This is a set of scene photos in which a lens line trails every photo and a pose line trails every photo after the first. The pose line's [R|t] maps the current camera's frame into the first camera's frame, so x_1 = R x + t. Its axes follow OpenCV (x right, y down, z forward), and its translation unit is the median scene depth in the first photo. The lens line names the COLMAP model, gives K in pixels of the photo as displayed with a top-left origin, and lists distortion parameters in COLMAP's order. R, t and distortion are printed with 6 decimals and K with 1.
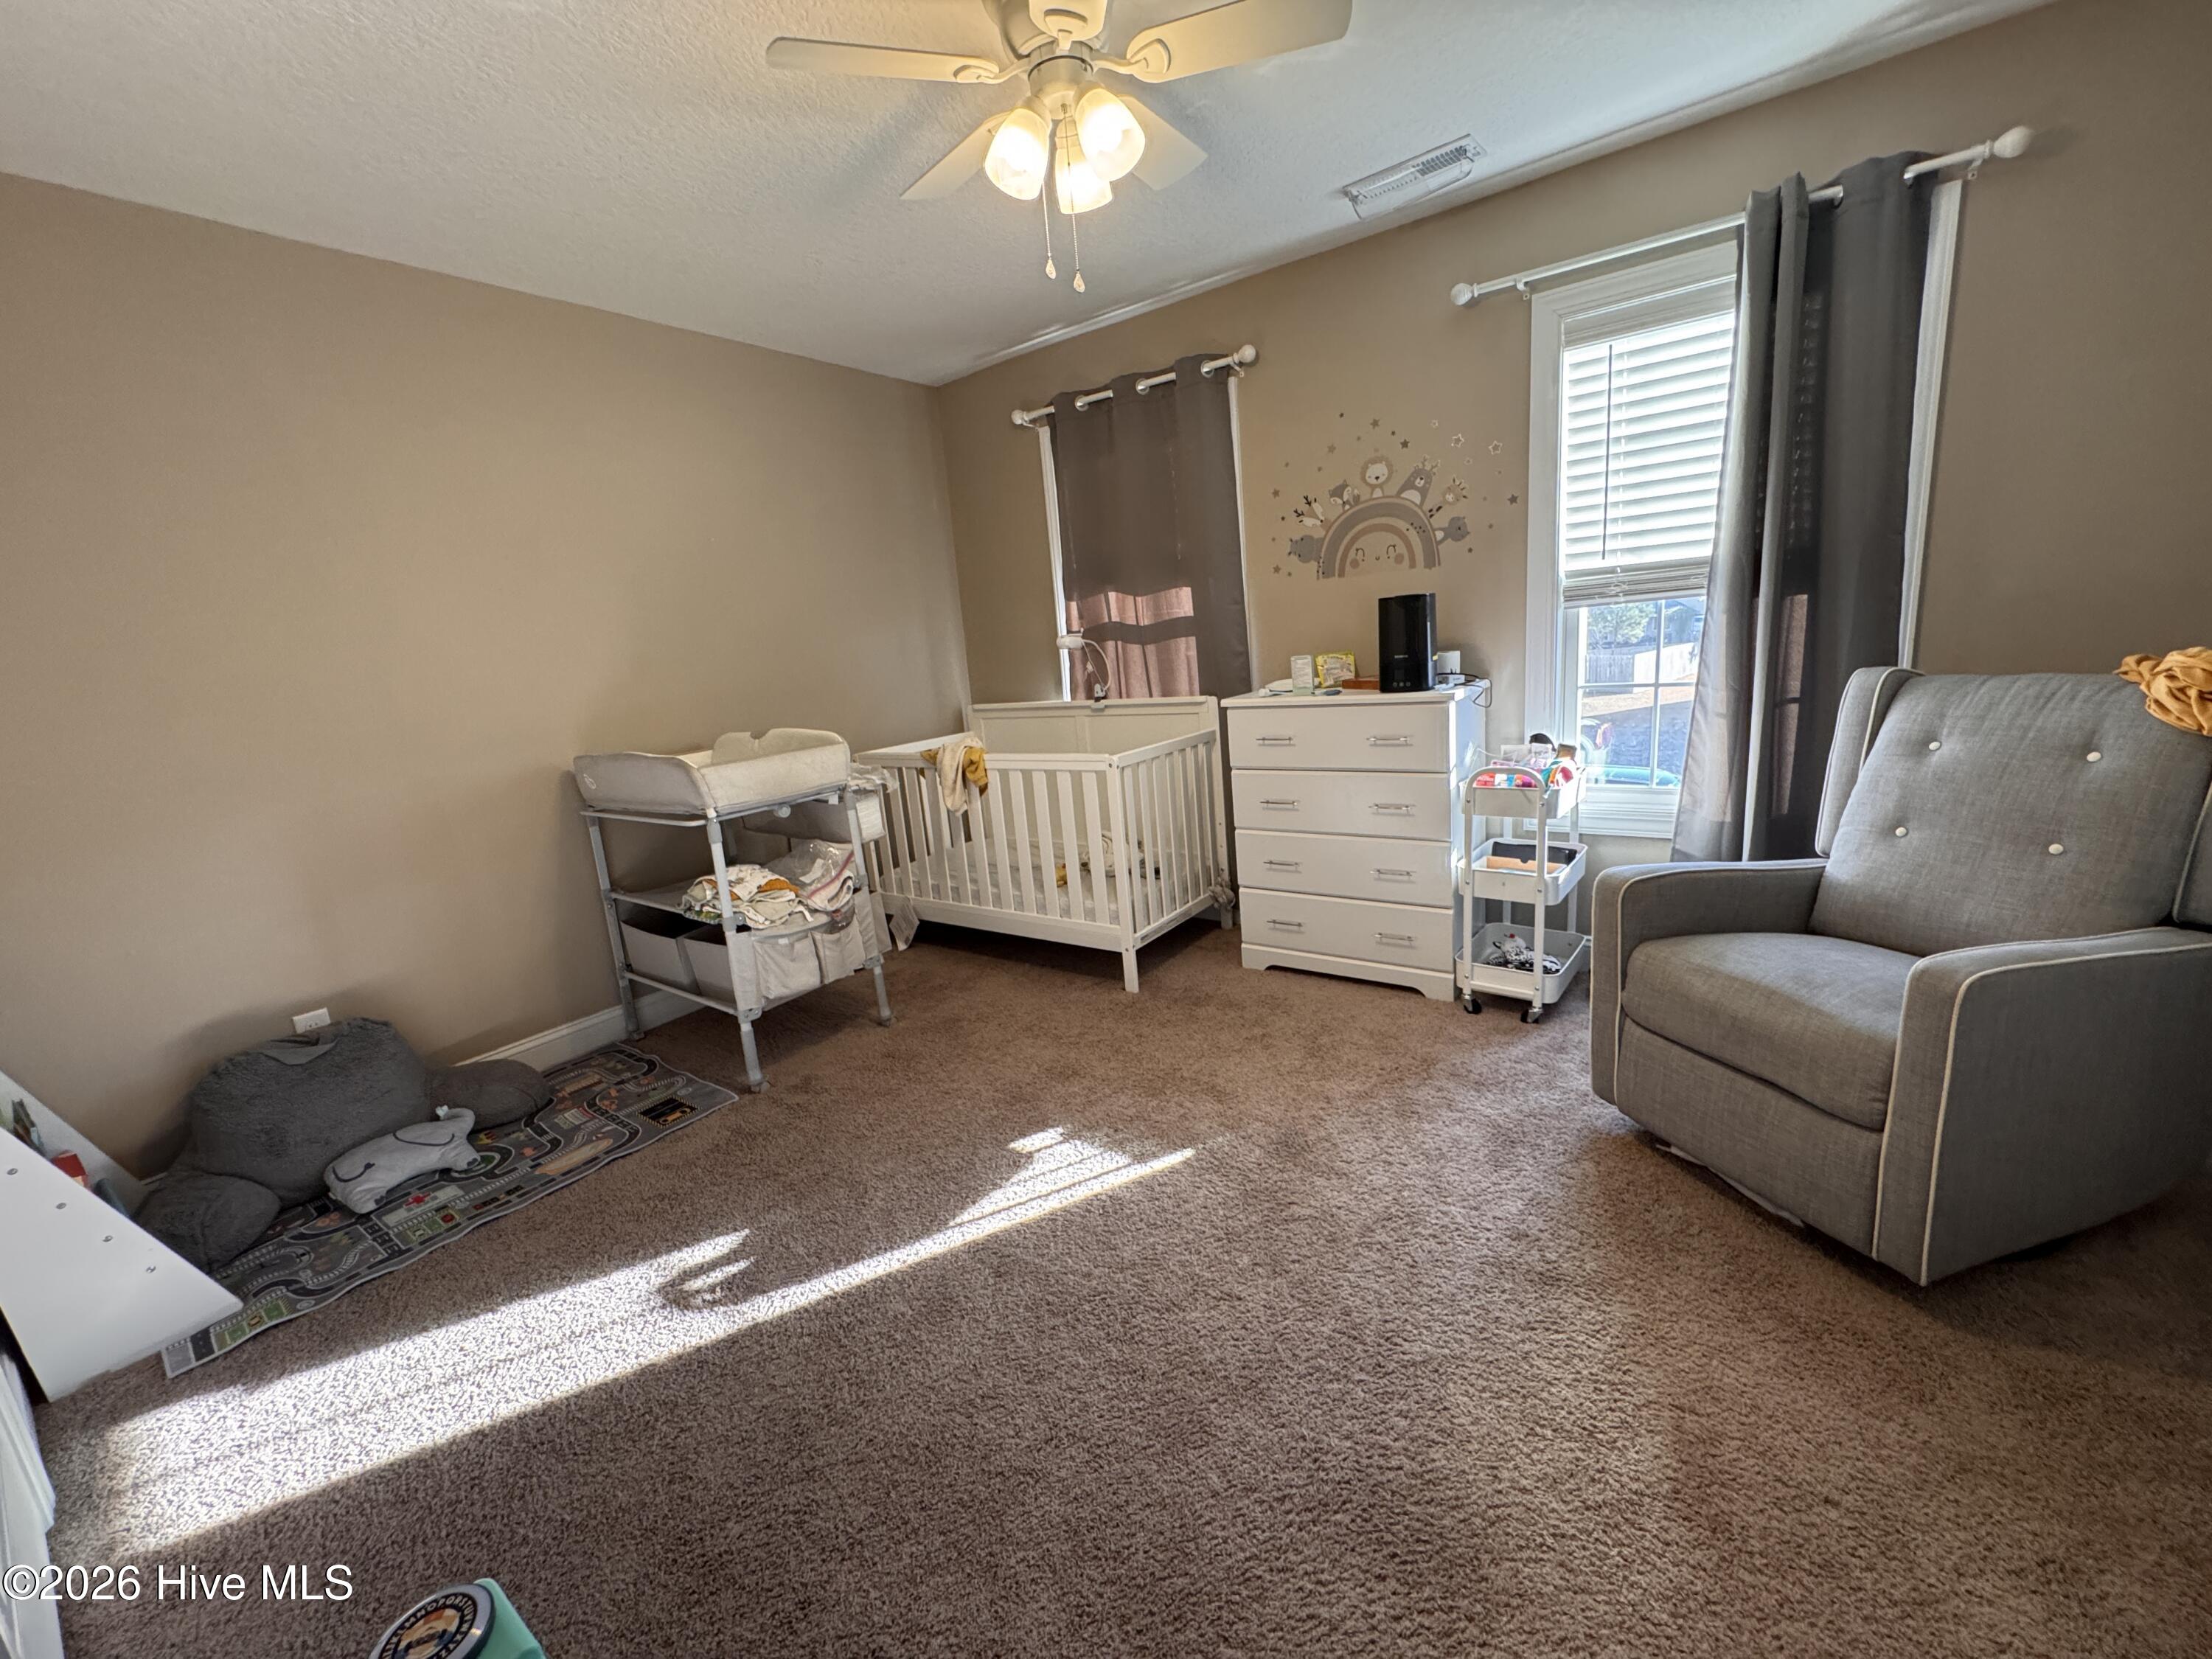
lens RADIAL K [[883.9, 0, 1111.6], [0, 883.9, 827.7], [0, 0, 1]] dist [-0.000892, -0.000140]
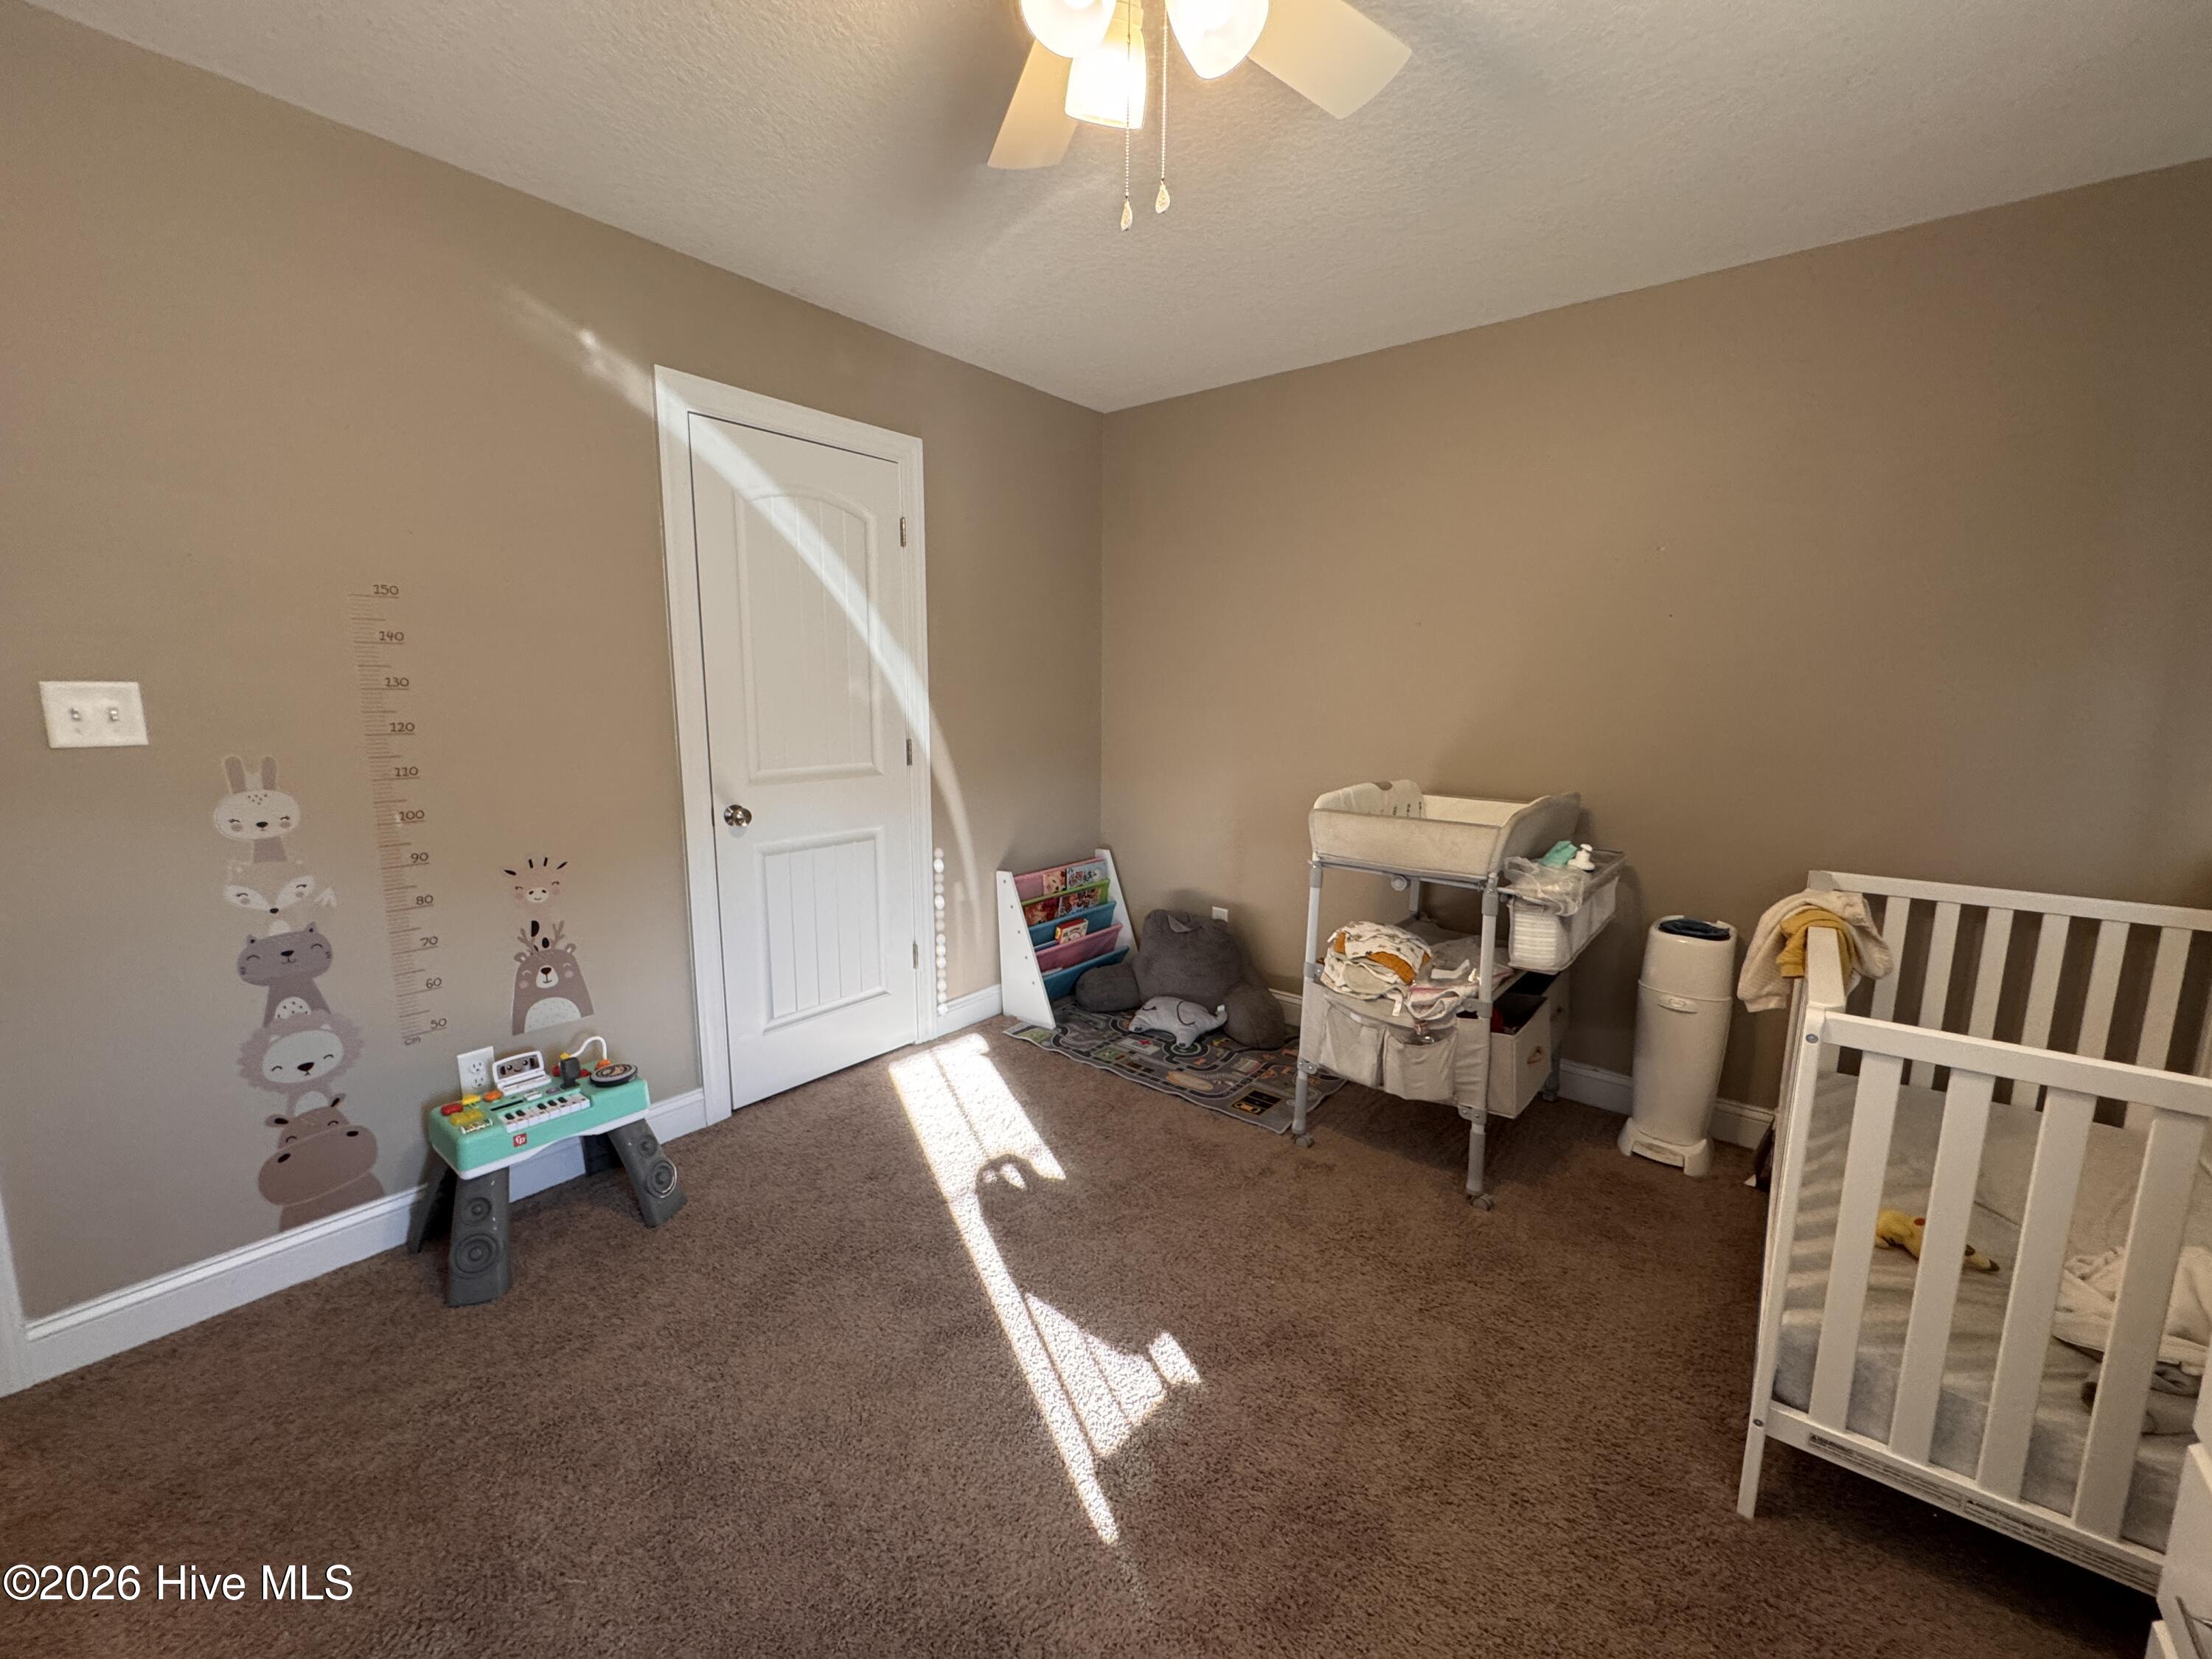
lens RADIAL K [[886.7, 0, 1104.2], [0, 886.7, 826.9], [0, 0, 1]] dist [-0.000567, 0.000162]
pose [[-0.050084, 0.237890, -0.970000, 0.572808], [-0.216947, 0.945437, 0.243068, -0.266119], [0.974898, 0.222612, 0.004258, 0.855890]]
